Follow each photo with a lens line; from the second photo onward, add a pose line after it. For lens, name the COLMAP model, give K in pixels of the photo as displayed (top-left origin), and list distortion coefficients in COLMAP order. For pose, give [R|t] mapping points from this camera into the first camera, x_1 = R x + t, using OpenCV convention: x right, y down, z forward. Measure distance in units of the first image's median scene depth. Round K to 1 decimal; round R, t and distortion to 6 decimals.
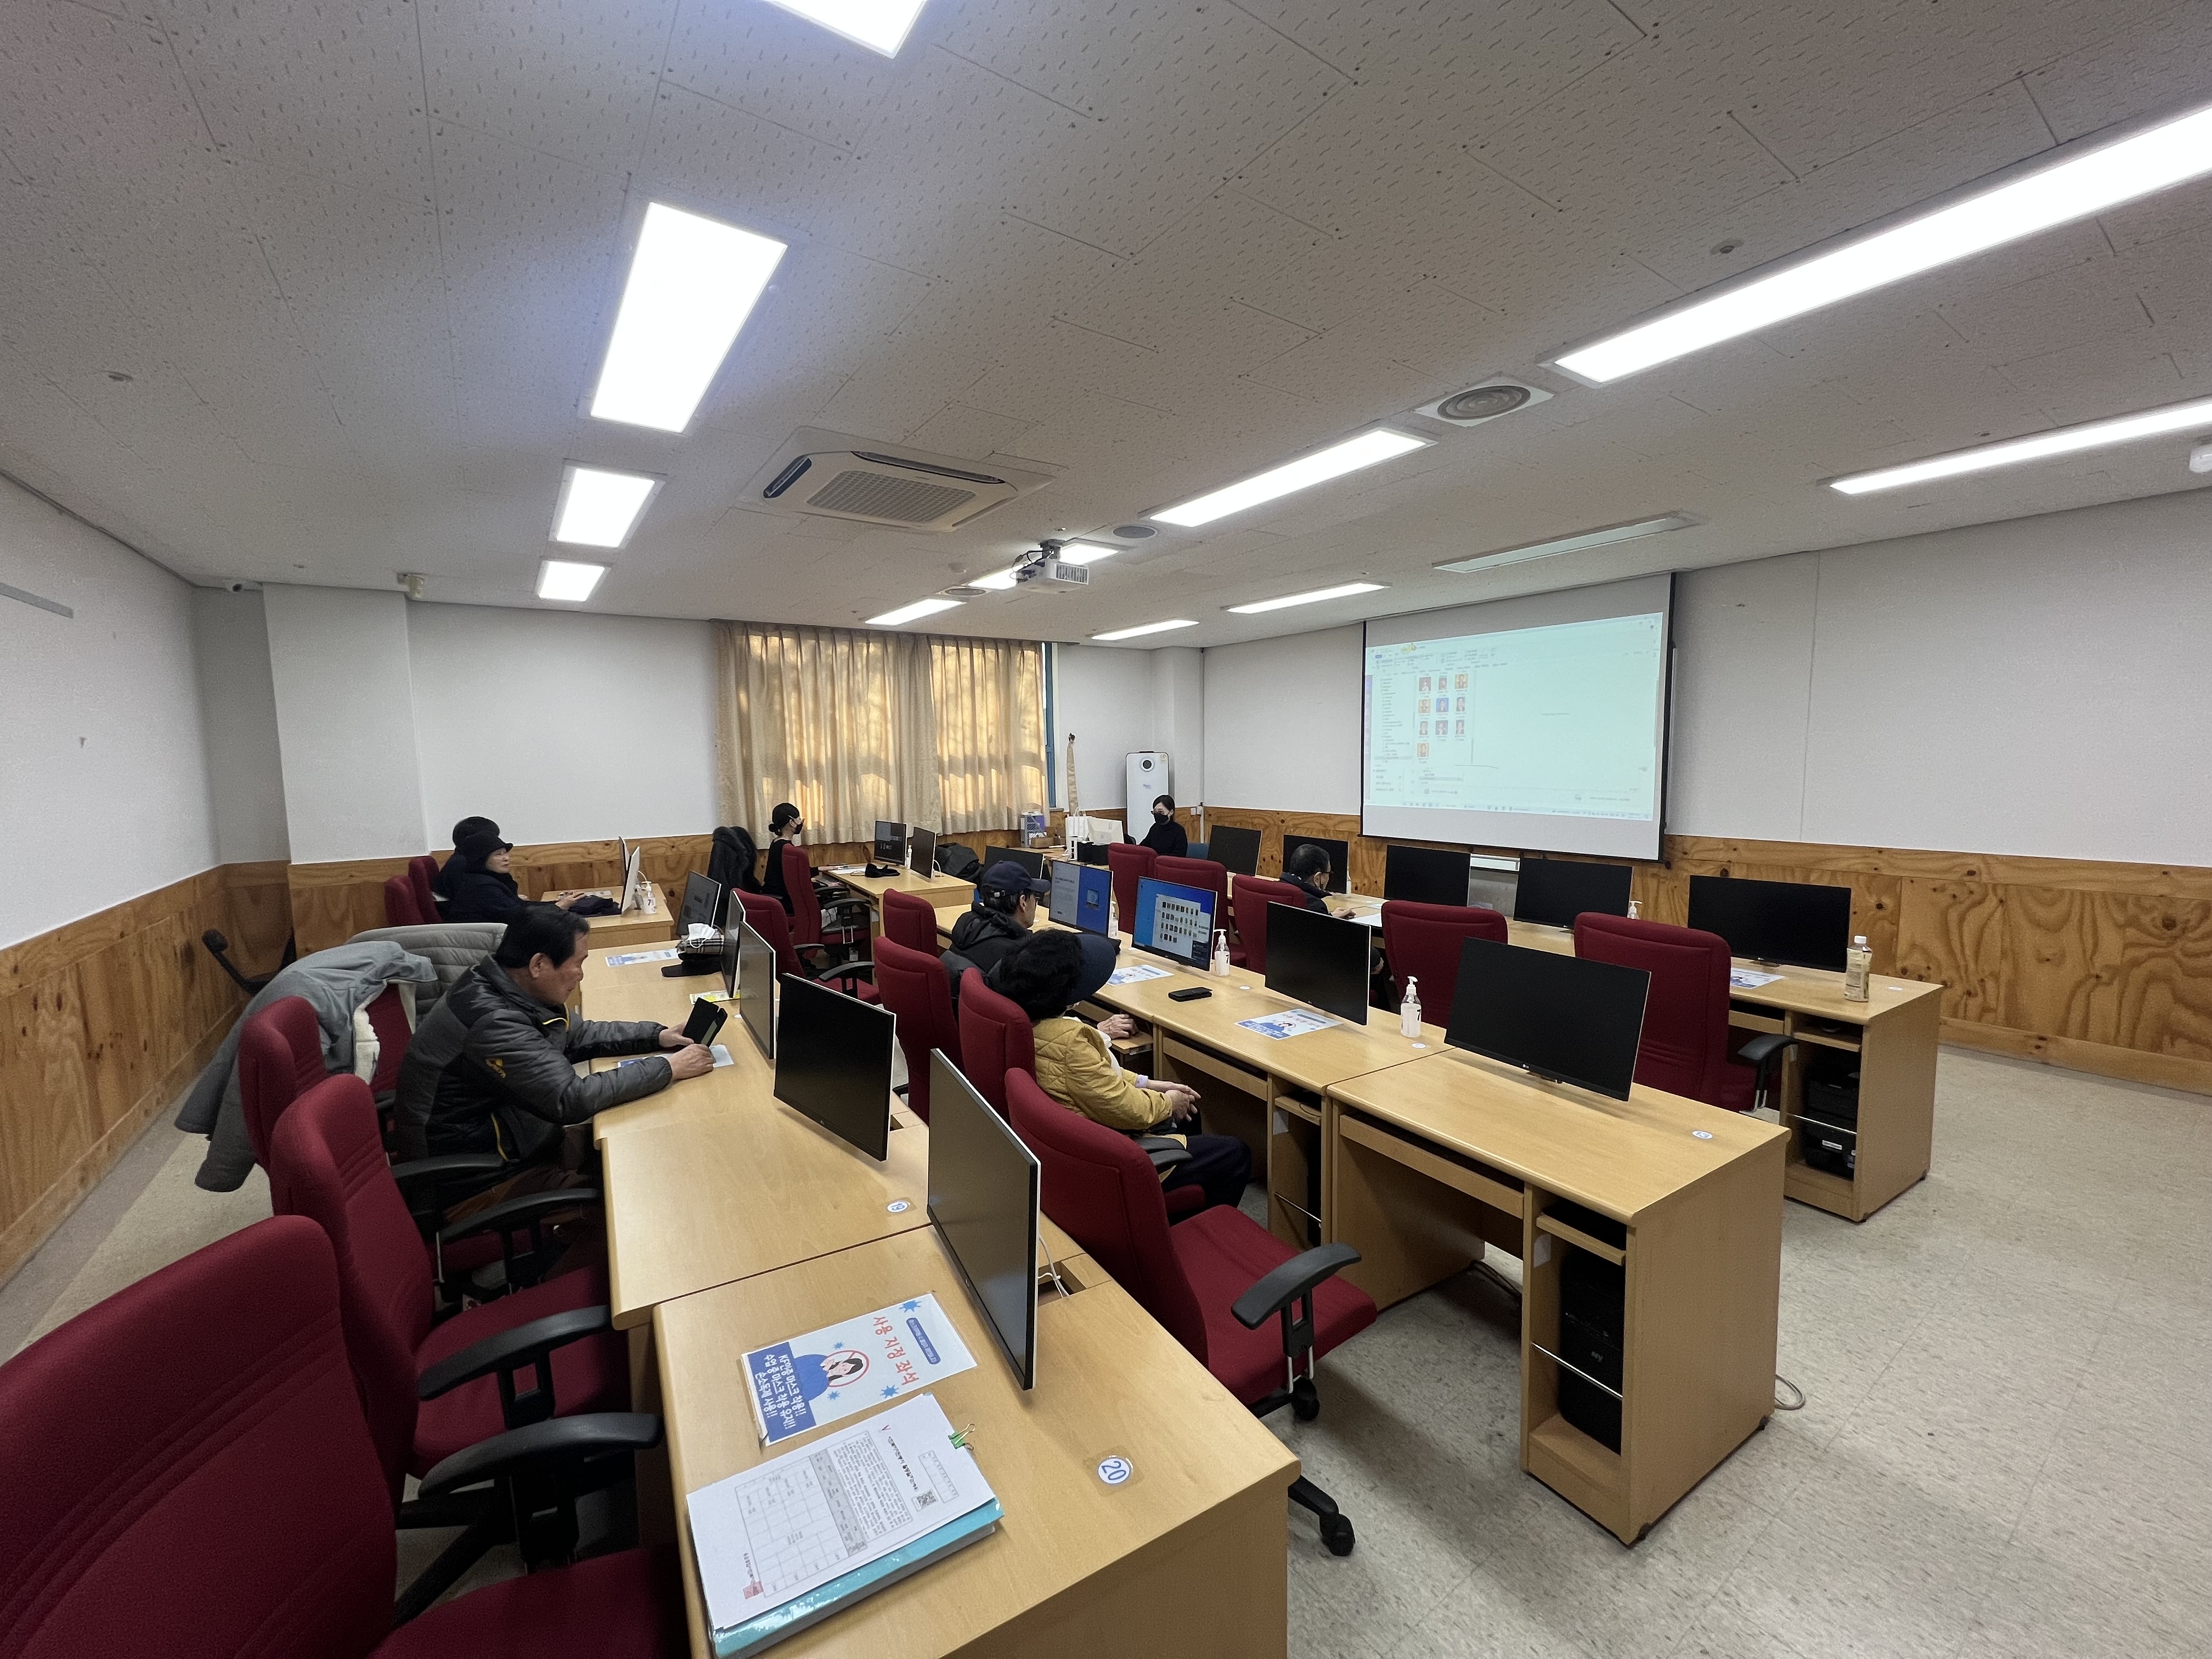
lens RADIAL K [[883.8, 0, 1088.1], [0, 883.8, 820.5], [0, 0, 1]] dist [-0.002090, 0.000058]
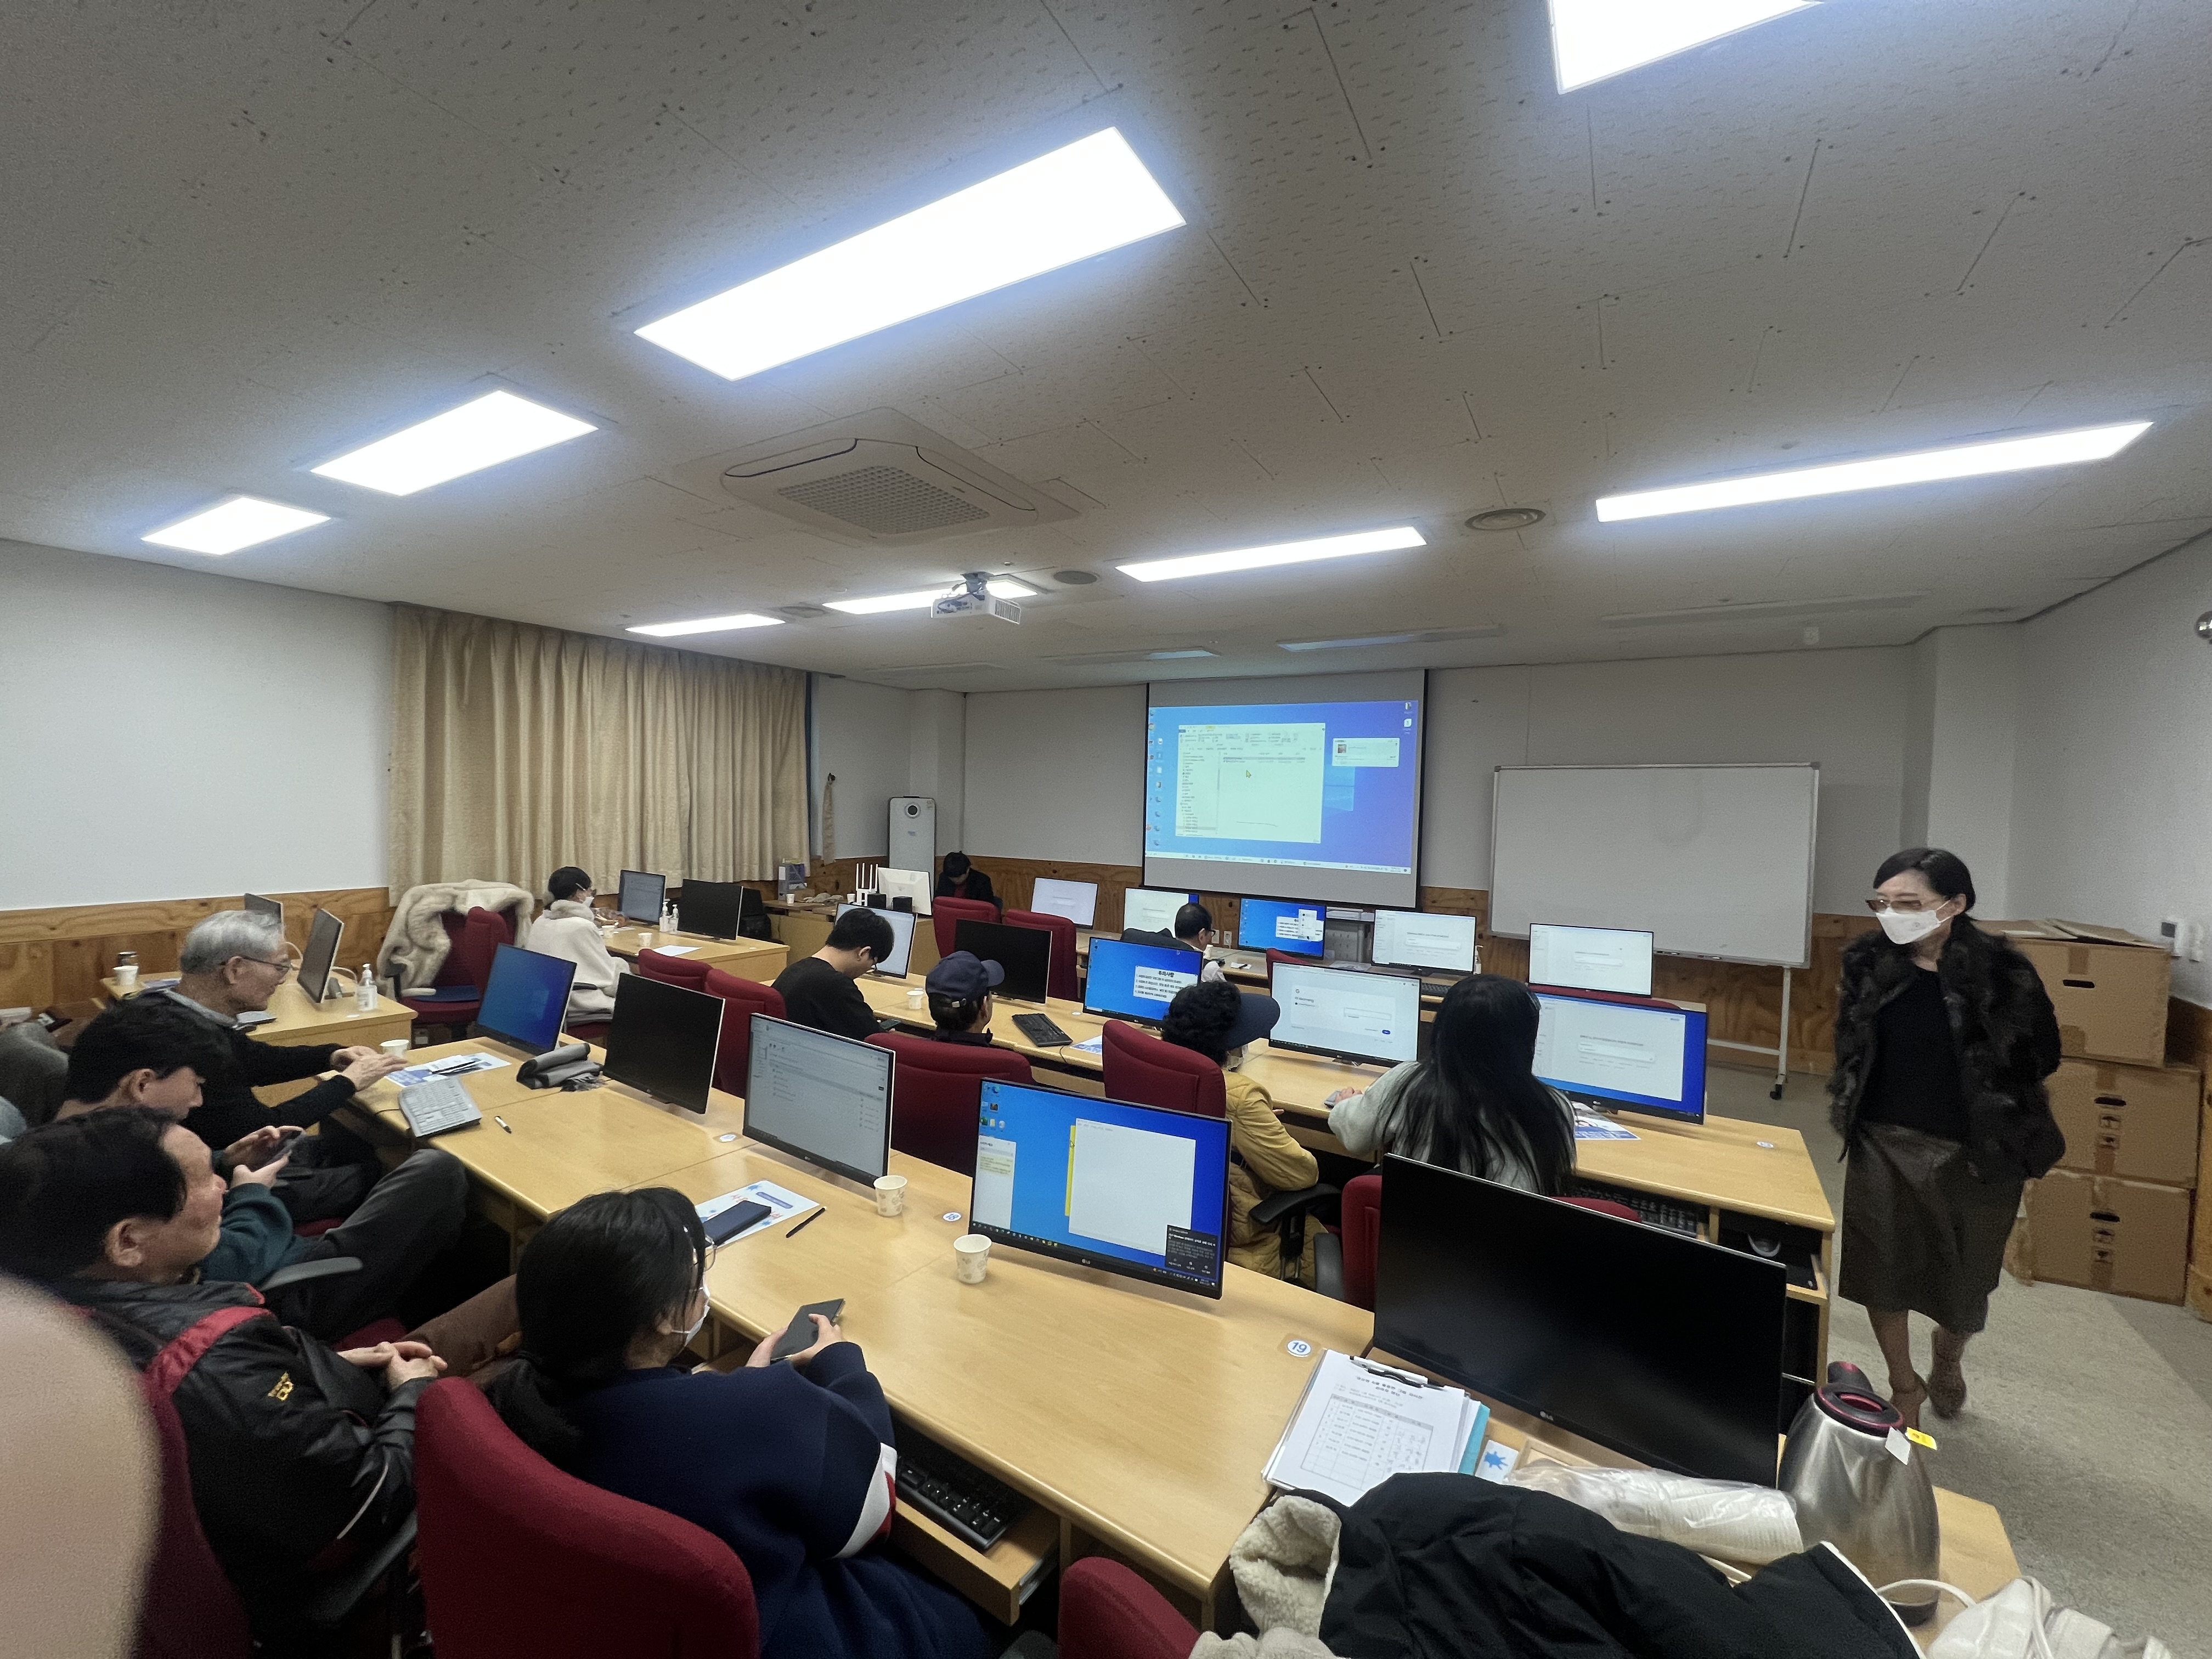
lens RADIAL K [[888.7, 0, 1106.0], [0, 888.7, 829.5], [0, 0, 1]] dist [-0.003625, 0.000516]
pose [[0.906890, 0.022767, 0.420752, -0.267573], [-0.006410, 0.999169, -0.040248, -0.011148], [-0.421319, 0.033804, 0.906282, 0.099818]]
